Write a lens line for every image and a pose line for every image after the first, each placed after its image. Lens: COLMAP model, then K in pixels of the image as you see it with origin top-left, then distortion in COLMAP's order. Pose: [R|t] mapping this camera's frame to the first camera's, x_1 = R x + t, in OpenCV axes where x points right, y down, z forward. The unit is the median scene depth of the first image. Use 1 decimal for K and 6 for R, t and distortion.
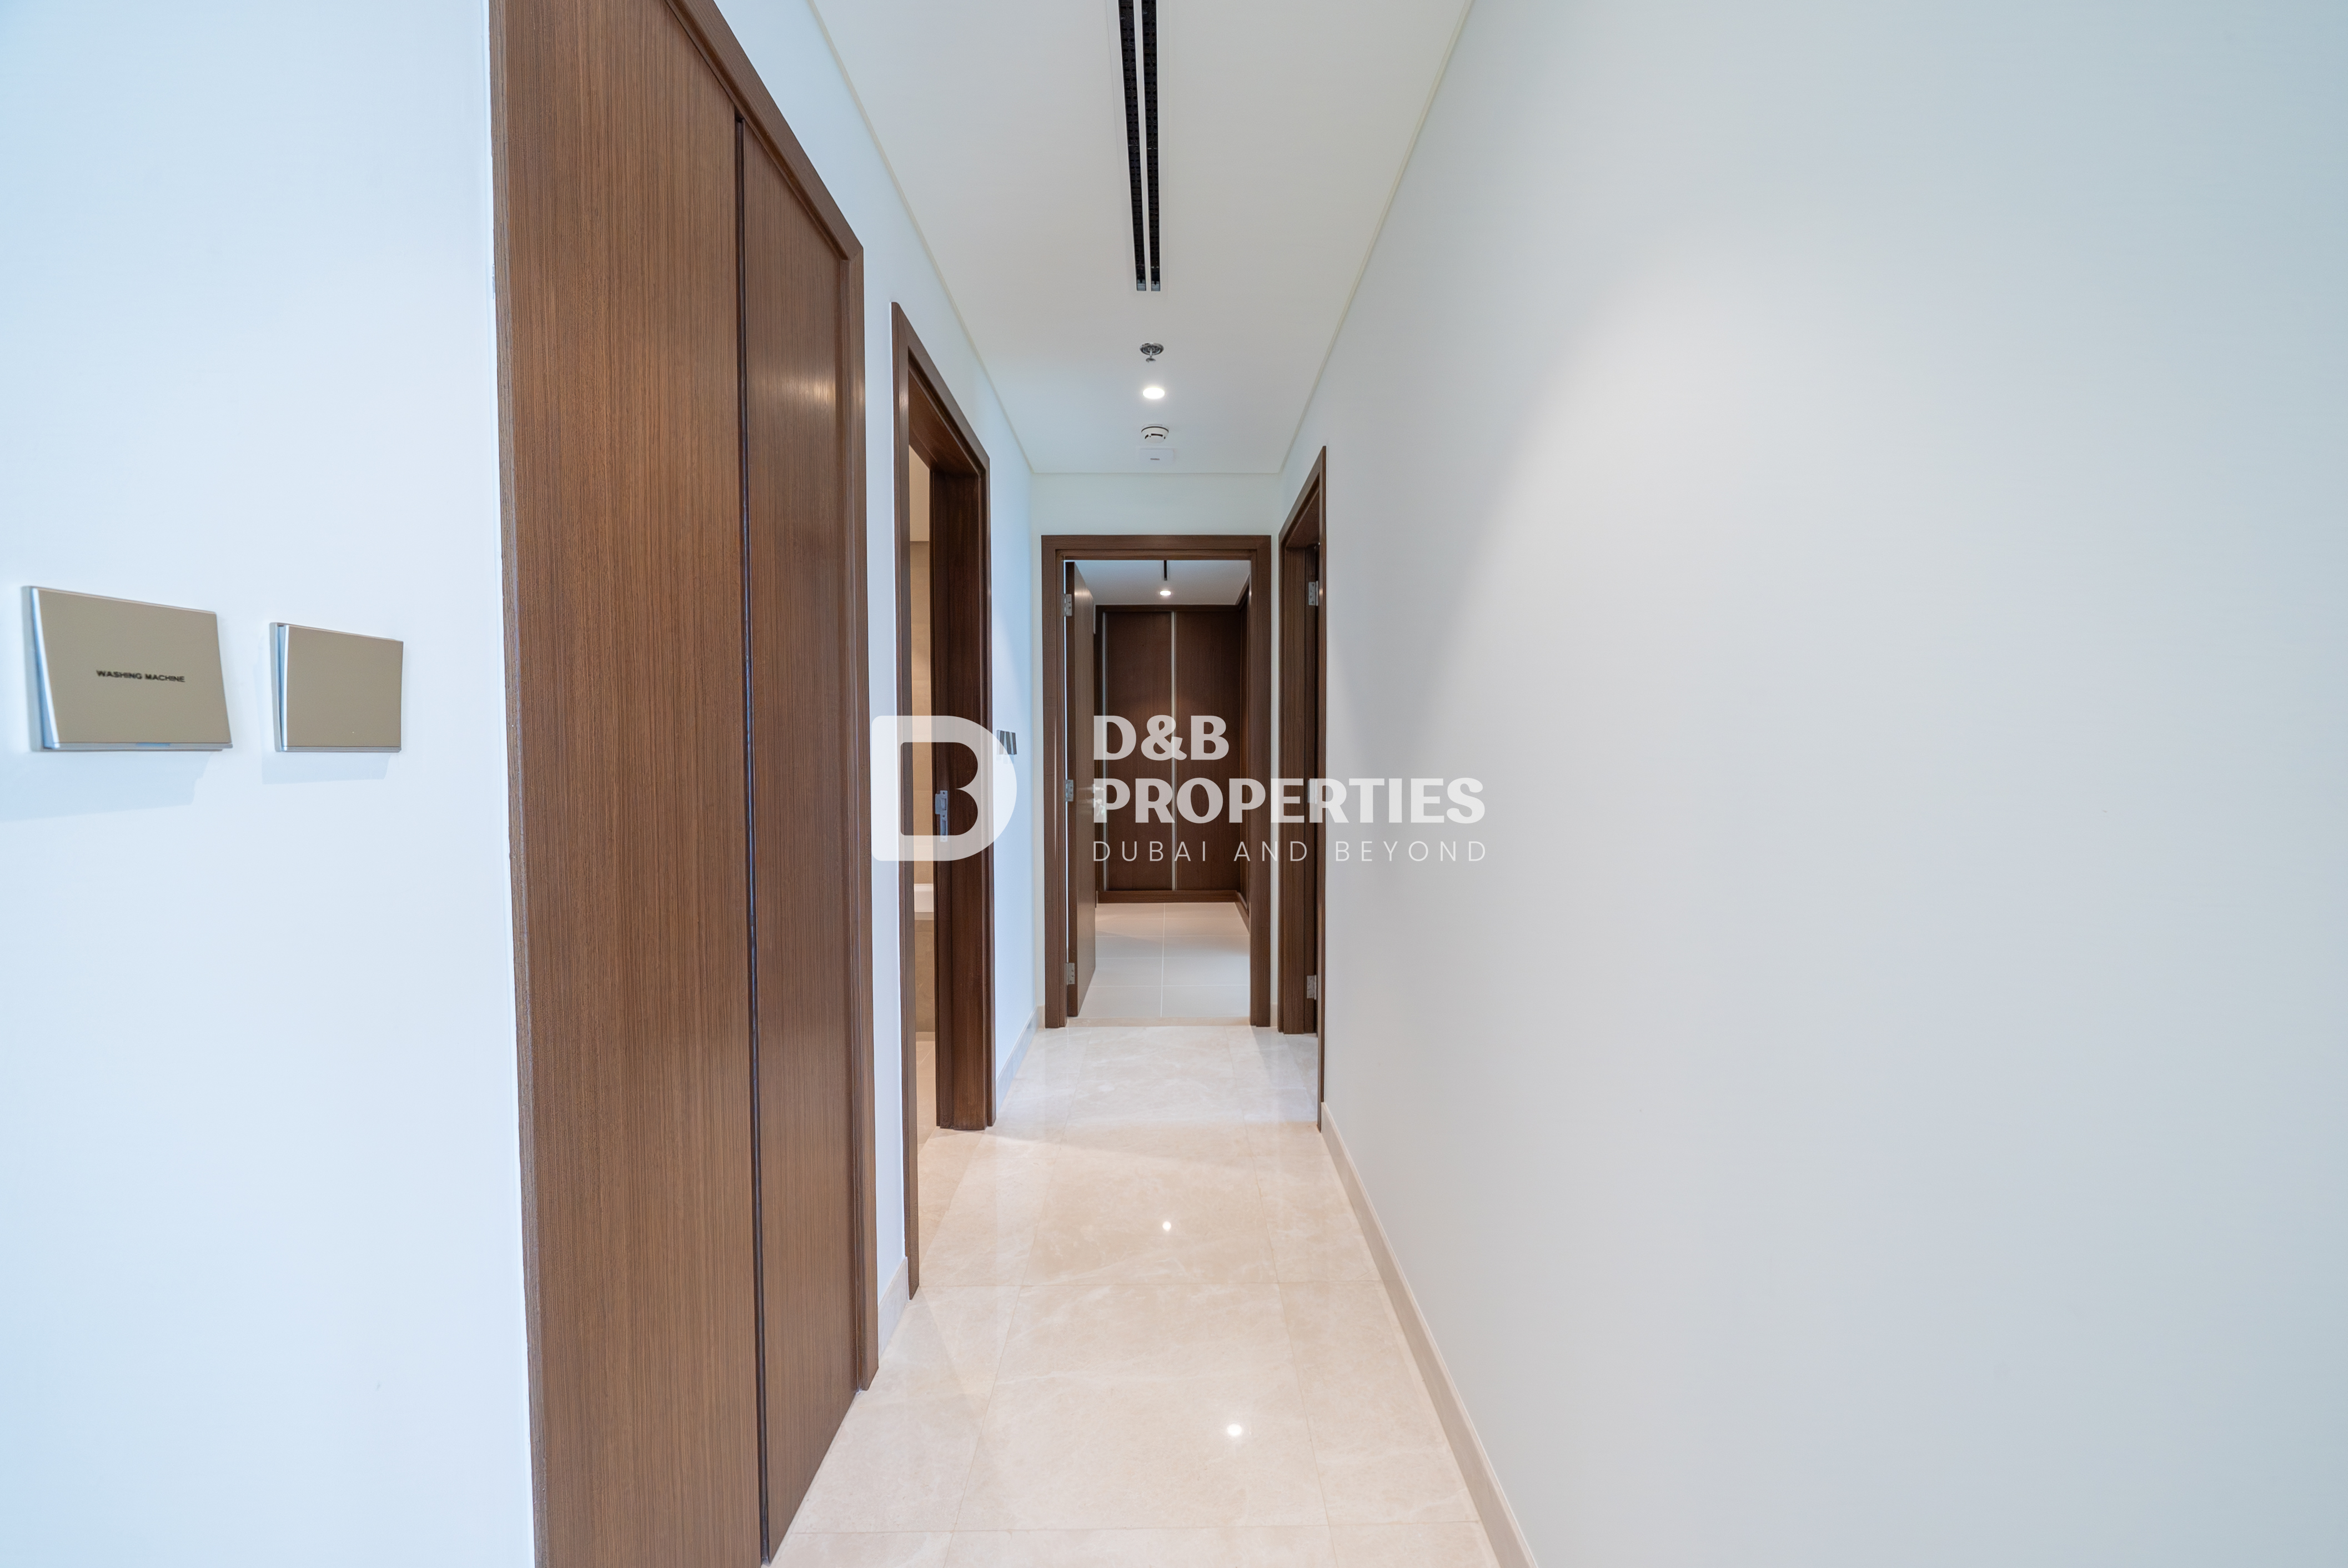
lens RADIAL K [[803.8, 0, 1187.3], [0, 803.8, 777.9], [0, 0, 1]] dist [-0.000439, -0.000204]
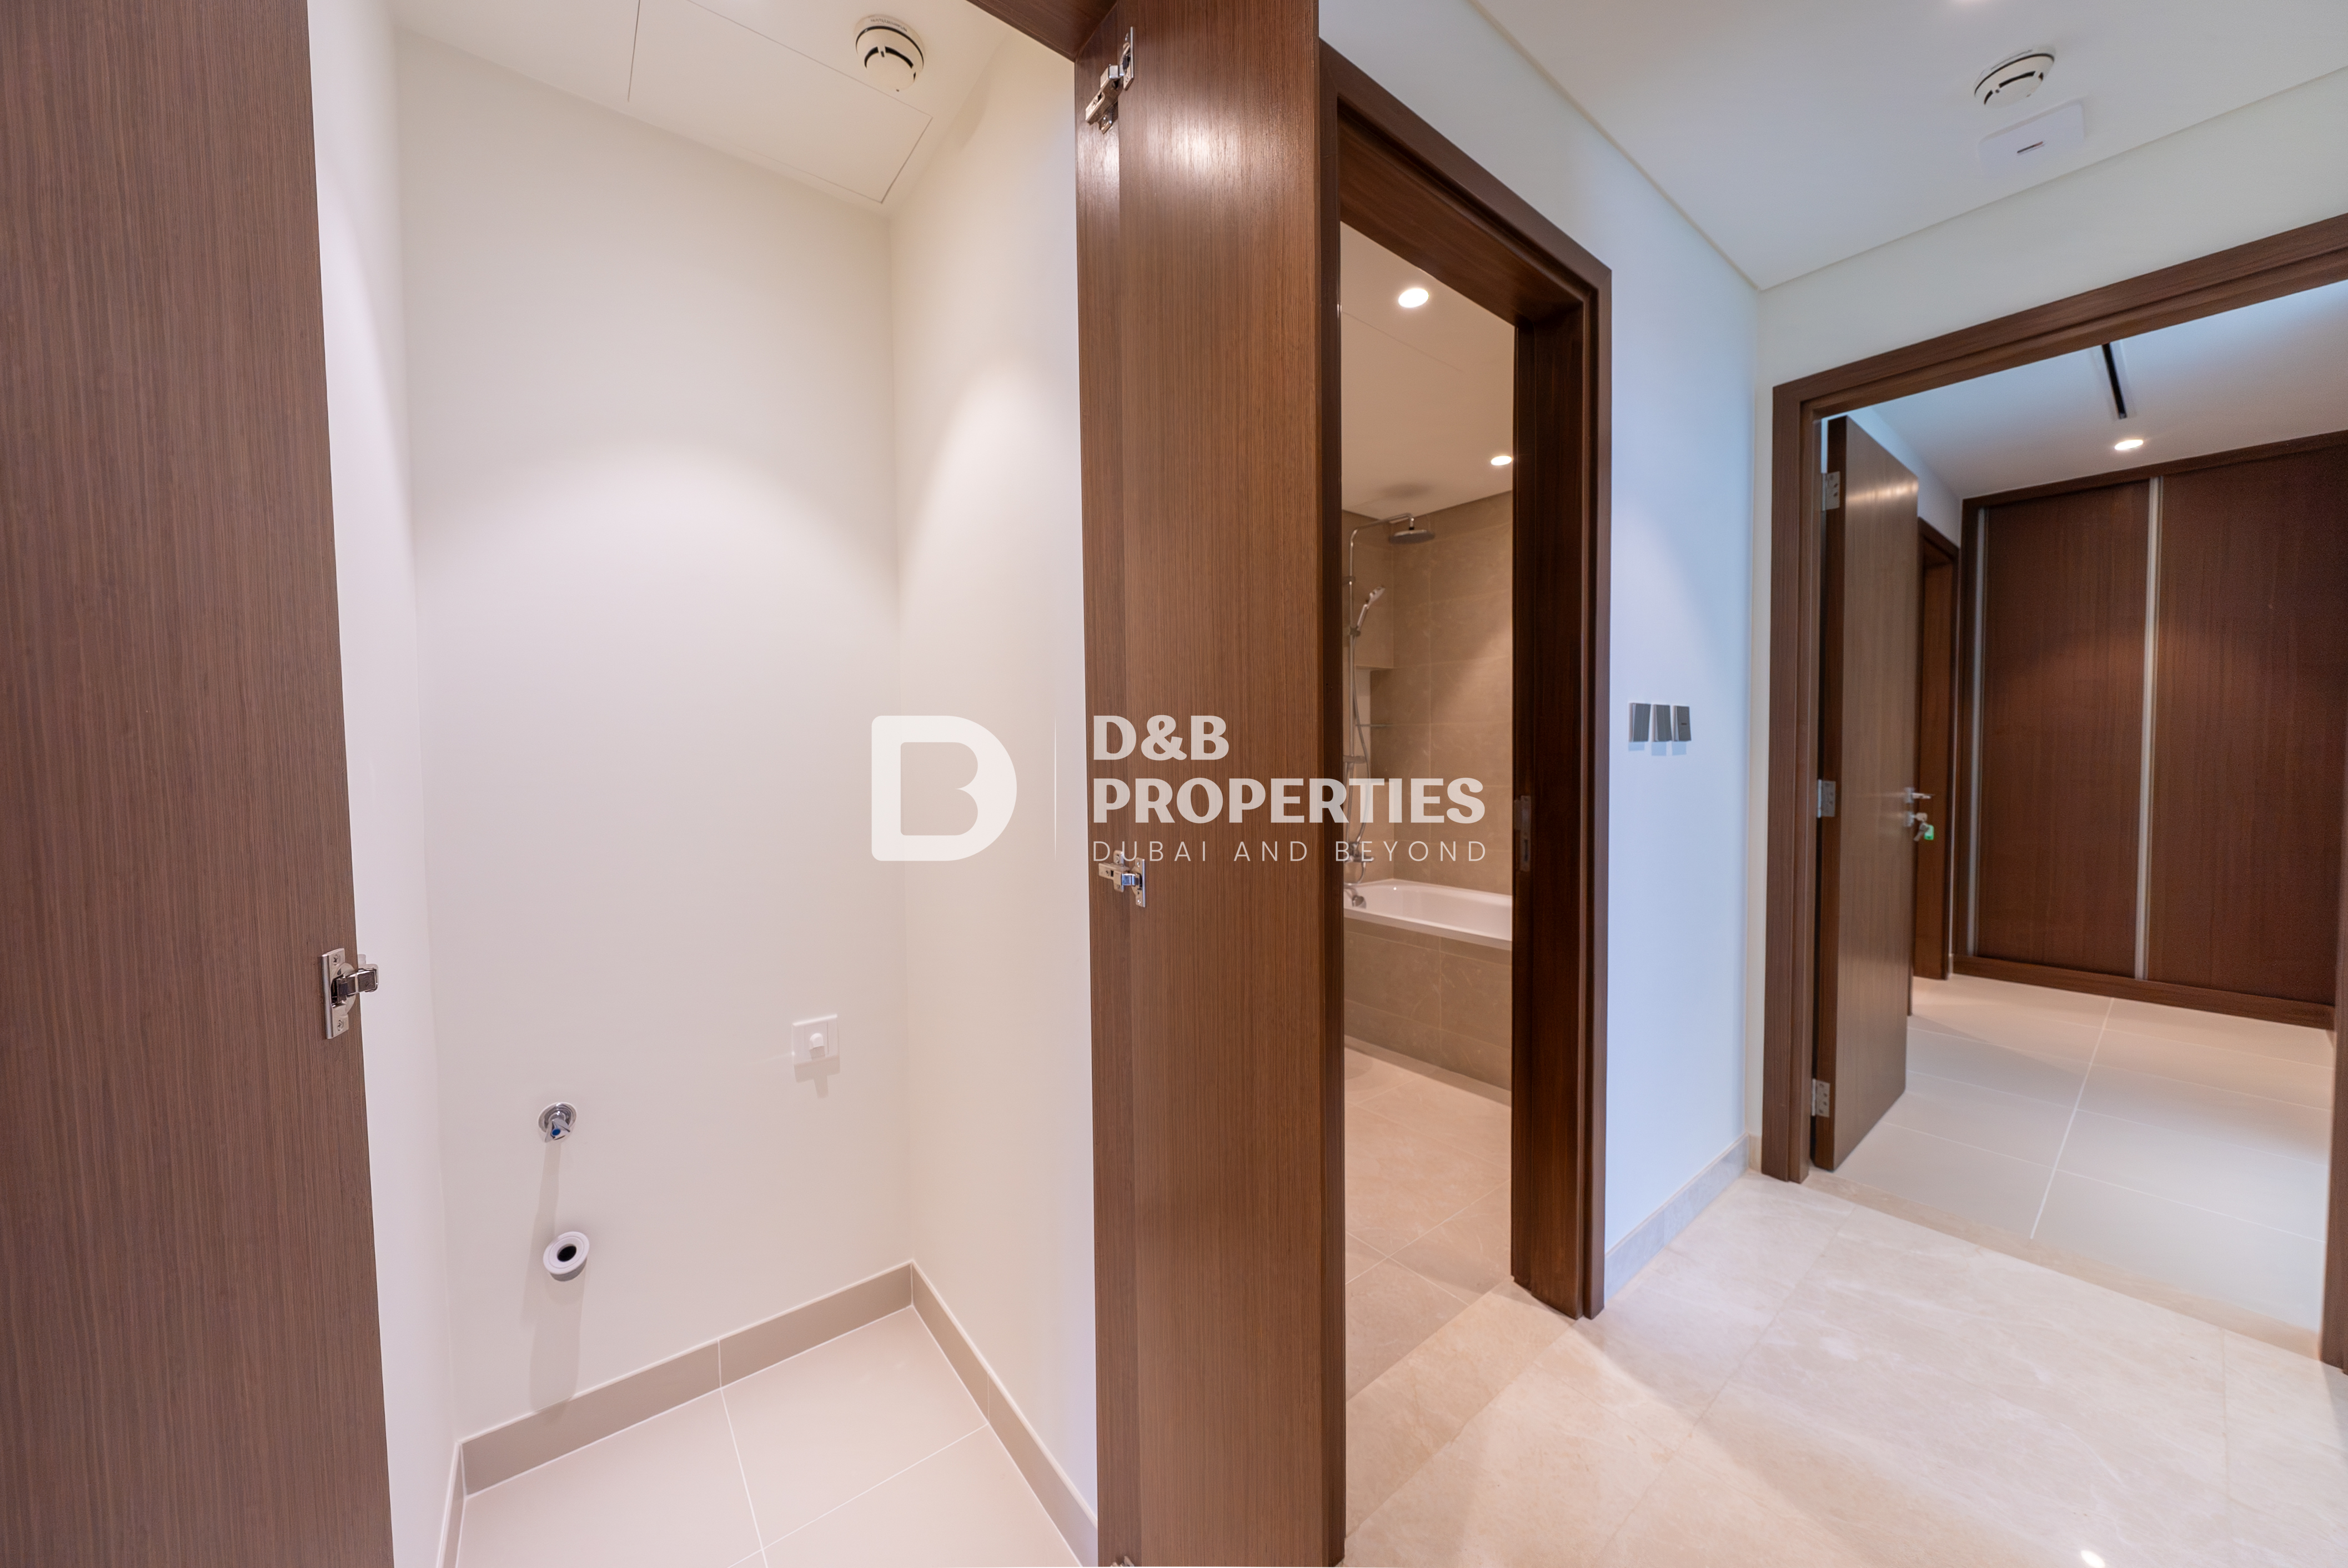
lens RADIAL K [[802.5, 0, 1185.6], [0, 802.5, 776.1], [0, 0, 1]] dist [-0.001935, -0.000287]
pose [[0.602415, 0.023058, -0.797850, 0.046582], [-0.012436, 0.999732, 0.019503, -0.007266], [0.798086, -0.001827, 0.602540, 0.261251]]
